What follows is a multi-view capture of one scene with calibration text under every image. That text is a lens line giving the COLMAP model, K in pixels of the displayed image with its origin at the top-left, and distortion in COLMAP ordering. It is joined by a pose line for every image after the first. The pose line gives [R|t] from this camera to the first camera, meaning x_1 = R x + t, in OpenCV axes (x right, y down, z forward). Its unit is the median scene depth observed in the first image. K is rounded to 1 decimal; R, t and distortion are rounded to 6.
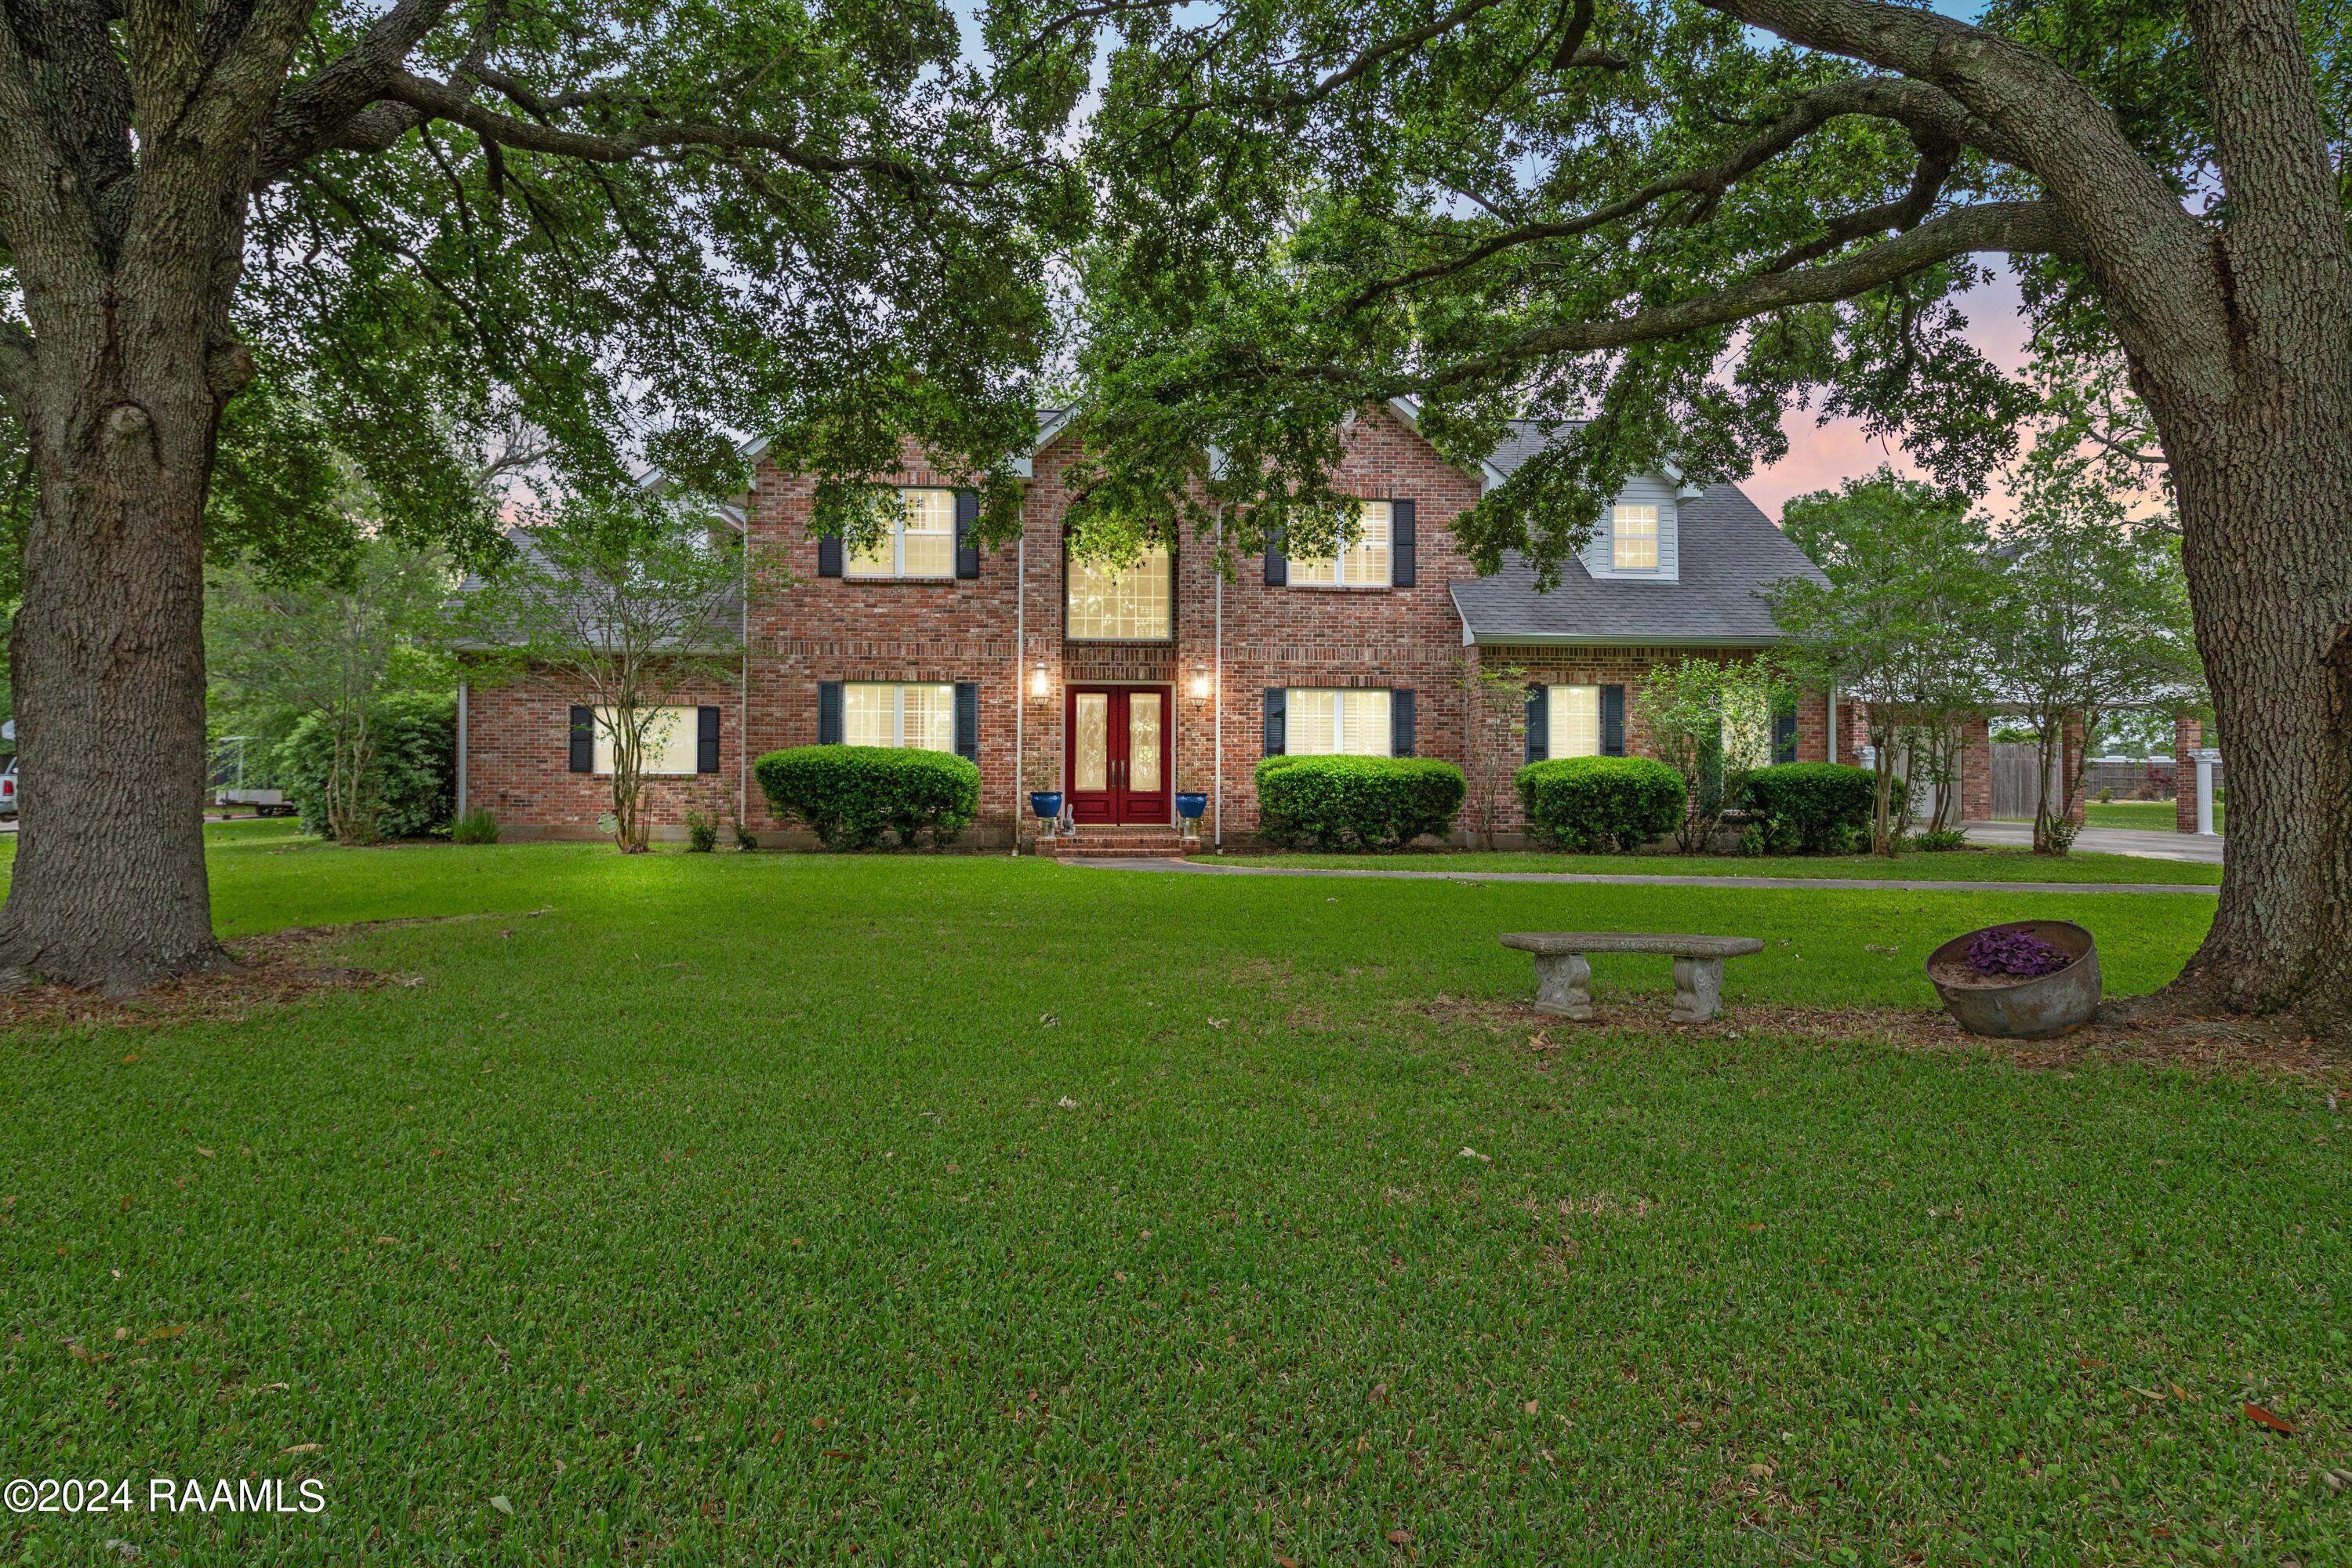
lens RADIAL K [[1285.4, 0, 1179.2], [0, 1285.4, 782.9], [0, 0, 1]] dist [-0.001507, 0.002941]
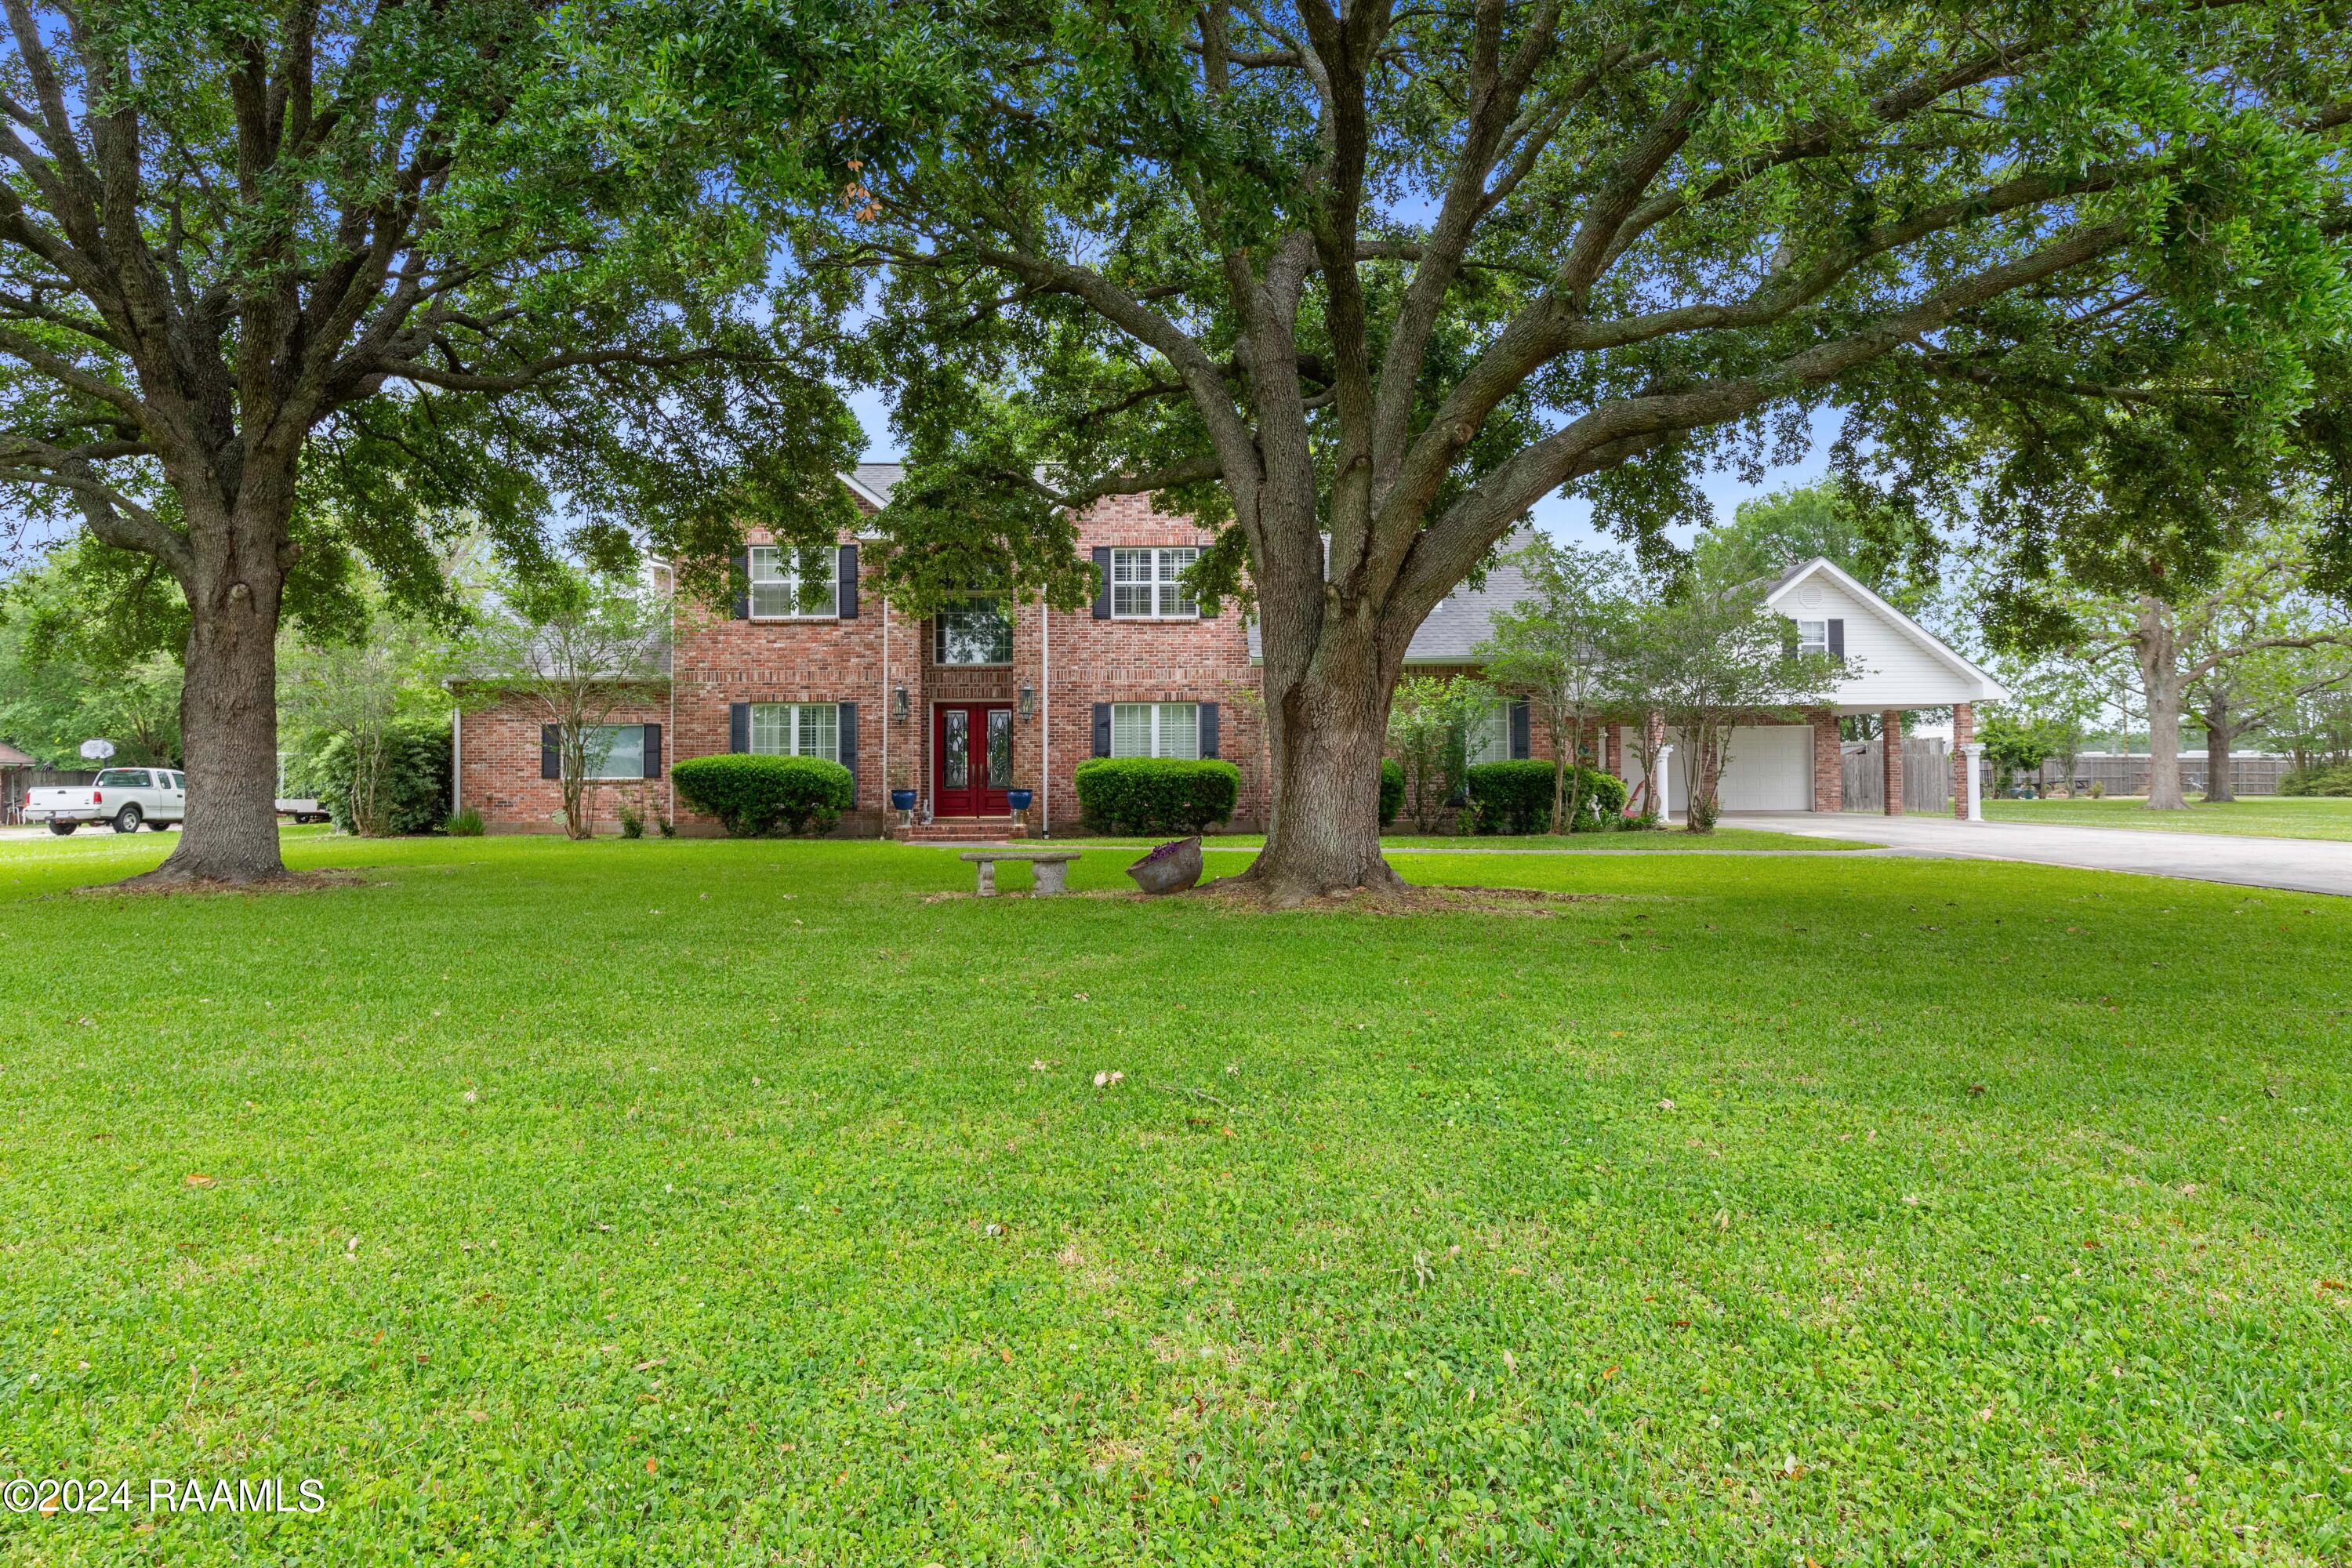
lens RADIAL K [[1382.3, 0, 1173.9], [0, 1382.3, 782.6], [0, 0, 1]] dist [-0.003911, -0.001370]
pose [[0.998485, -0.010464, -0.054012, 0.235464], [0.010126, 0.999927, -0.006540, 0.012200], [0.054077, 0.005983, 0.998519, -0.336132]]
